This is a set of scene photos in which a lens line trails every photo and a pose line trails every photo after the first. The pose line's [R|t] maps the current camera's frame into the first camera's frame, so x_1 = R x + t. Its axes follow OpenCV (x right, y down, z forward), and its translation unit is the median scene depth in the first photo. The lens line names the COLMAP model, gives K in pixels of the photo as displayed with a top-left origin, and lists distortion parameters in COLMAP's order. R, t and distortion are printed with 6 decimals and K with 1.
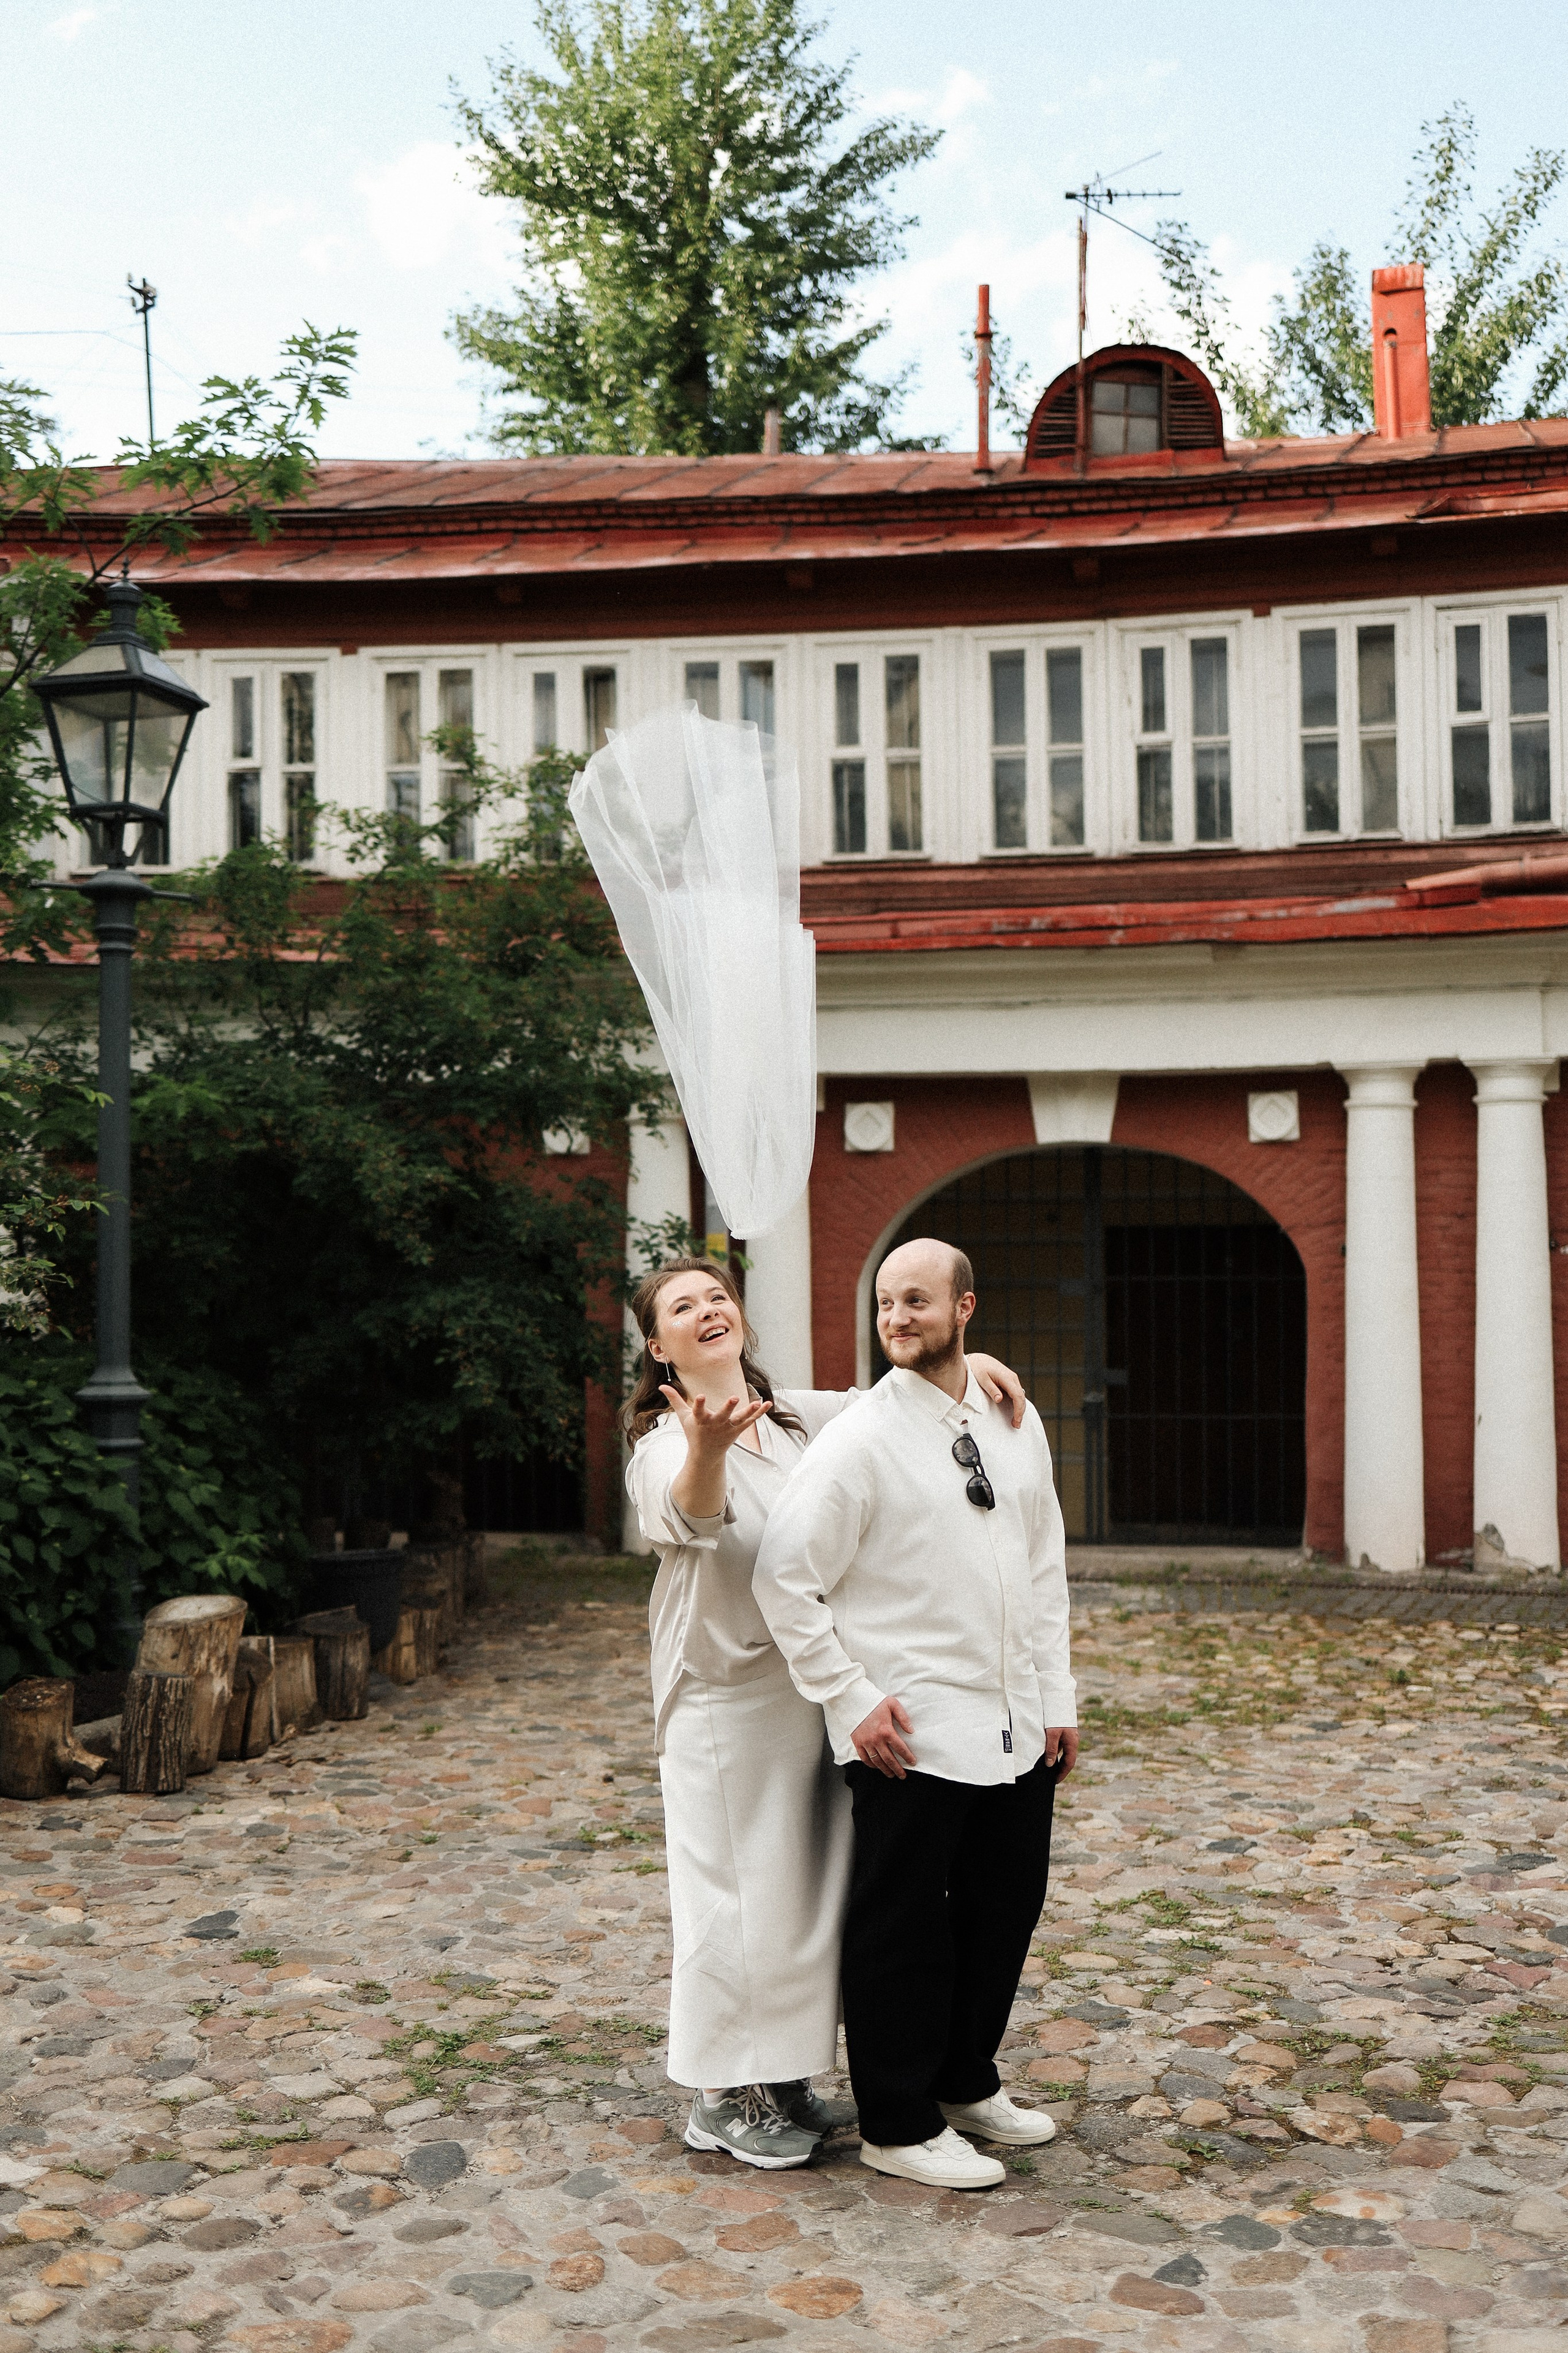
lens RADIAL K [[2443.8, 0, 784.0], [0, 2443.8, 1176.5], [0, 0, 1]] dist [-0.046037, 0.028935]
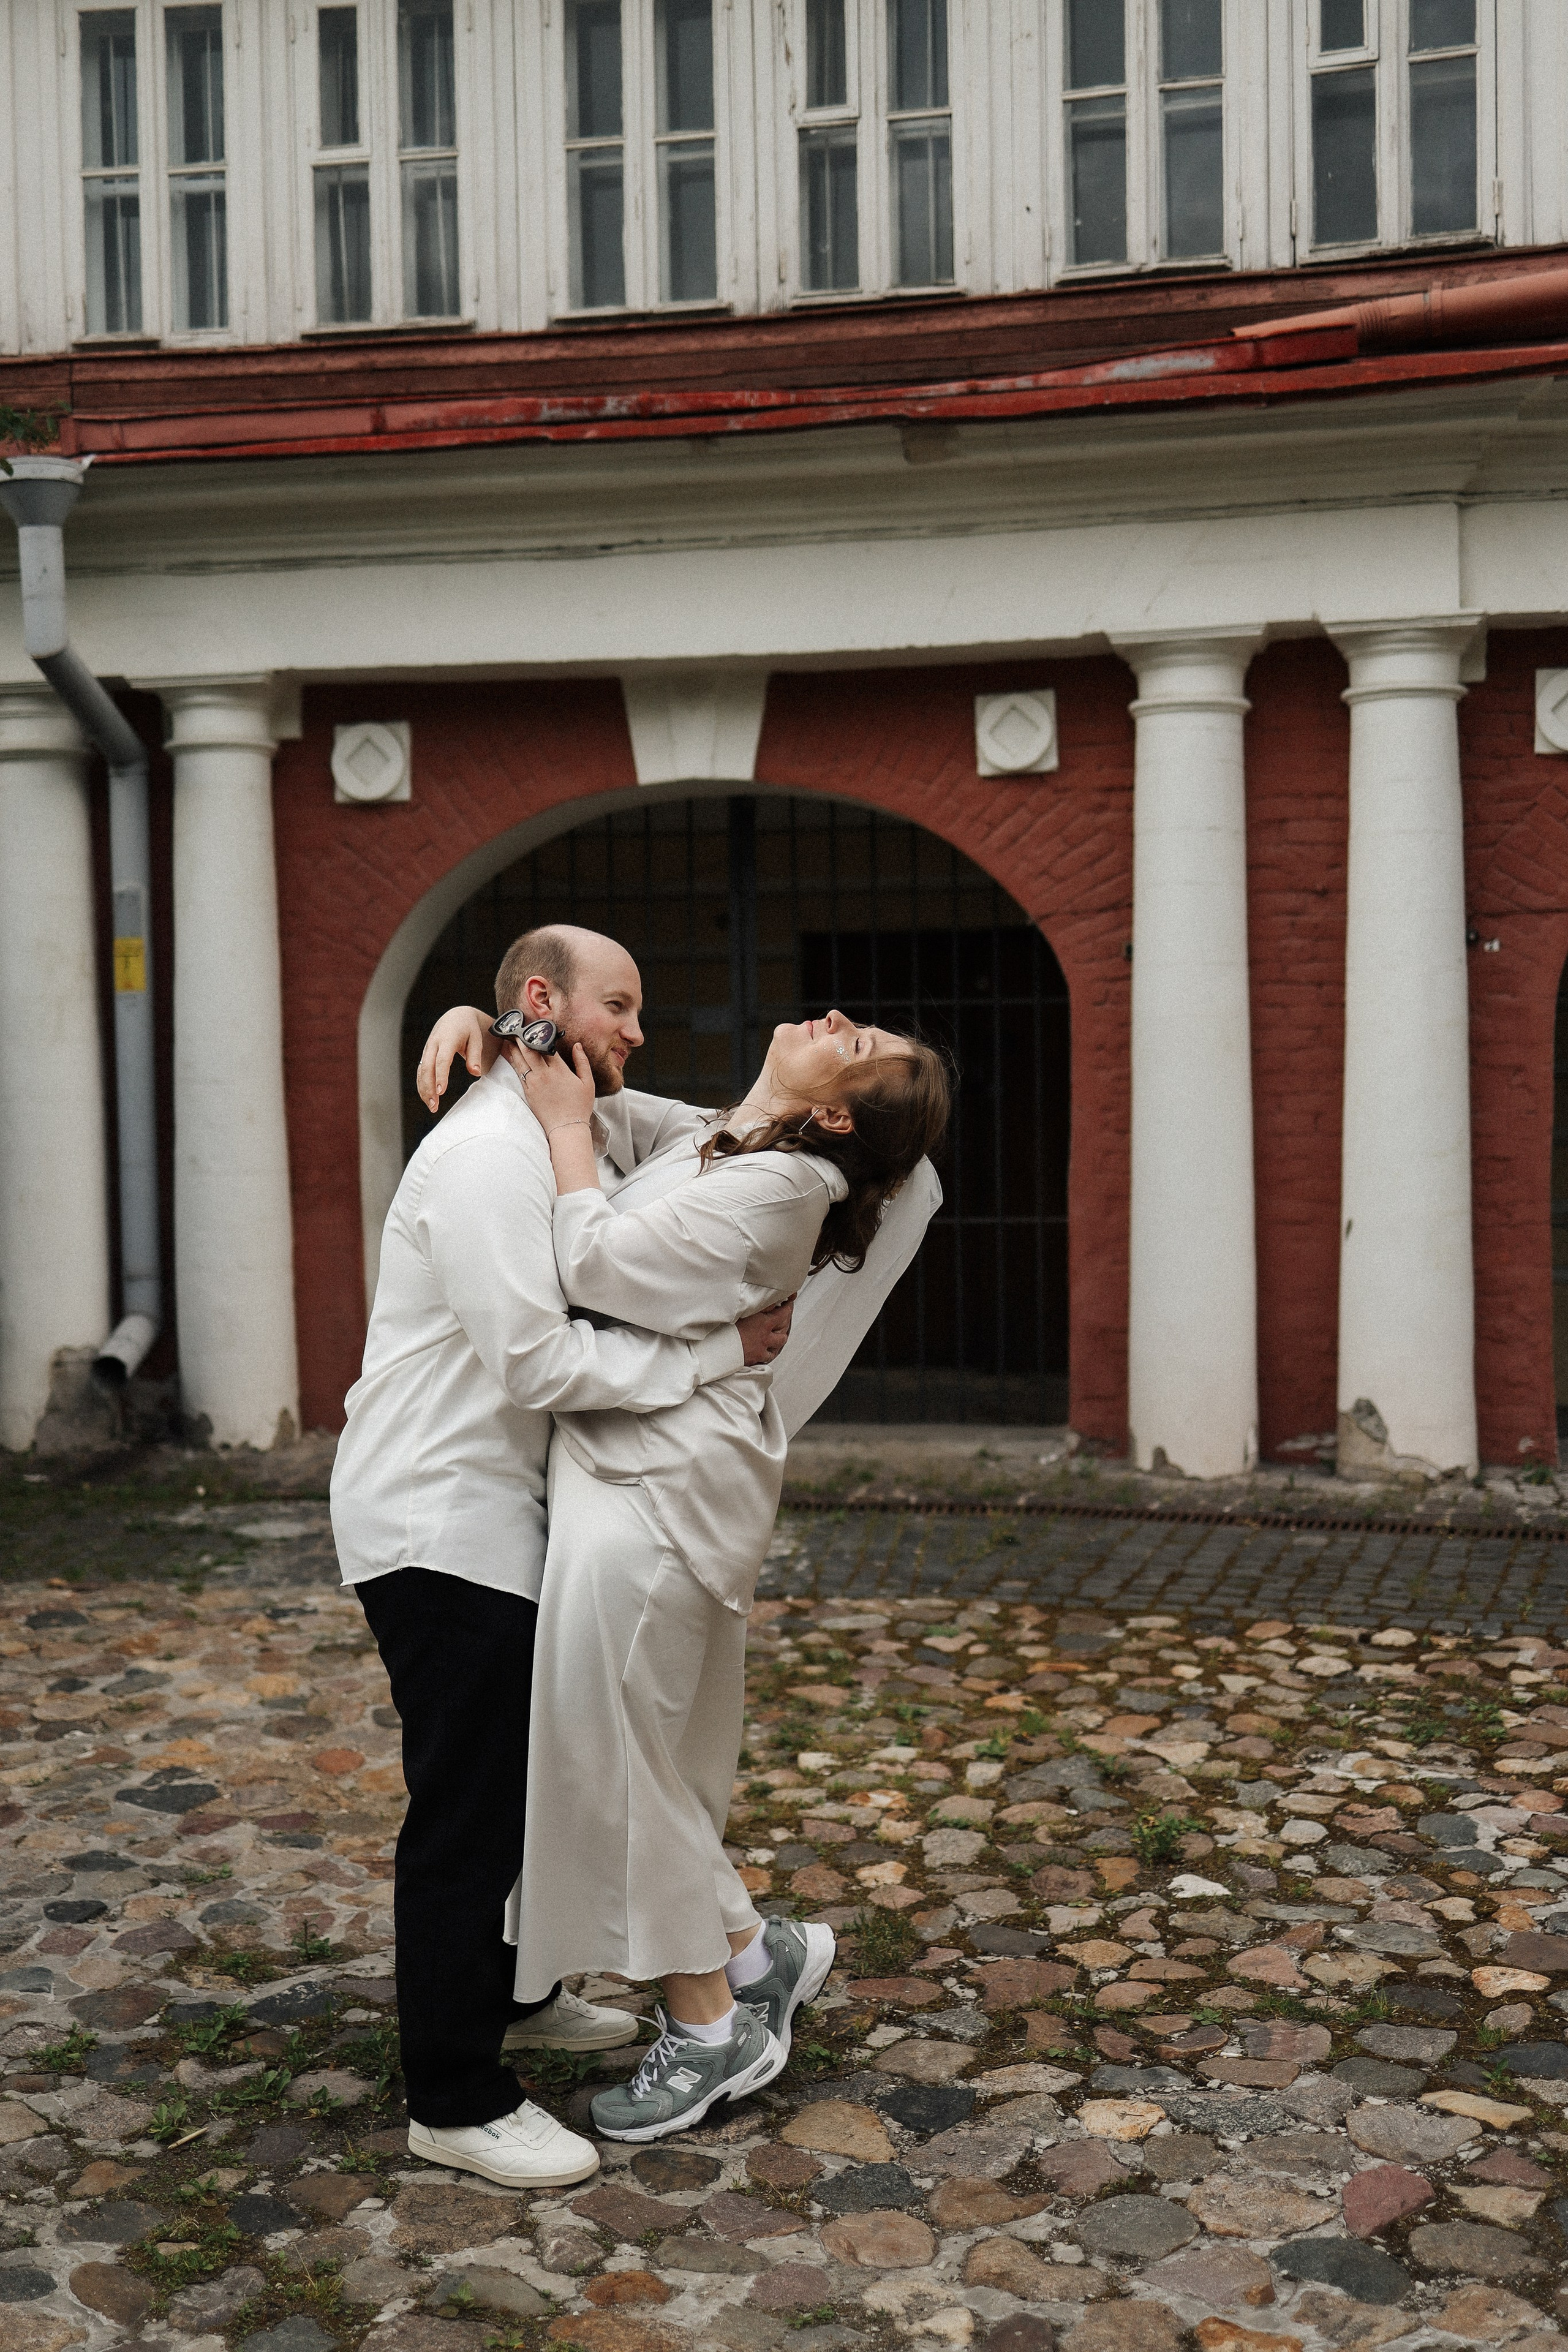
lens RADIAL K [[2371.8, 0, 776.2], [0, 2371.8, 1117.0], [0, 0, 1]] dist [-0.009114, -0.023656]
pose [[0.999276, -0.012193, 0.036041, 0.119994], [0.009376, 0.996963, 0.077316, 0.024878], [-0.036875, -0.076922, 0.996355, 0.410723]]
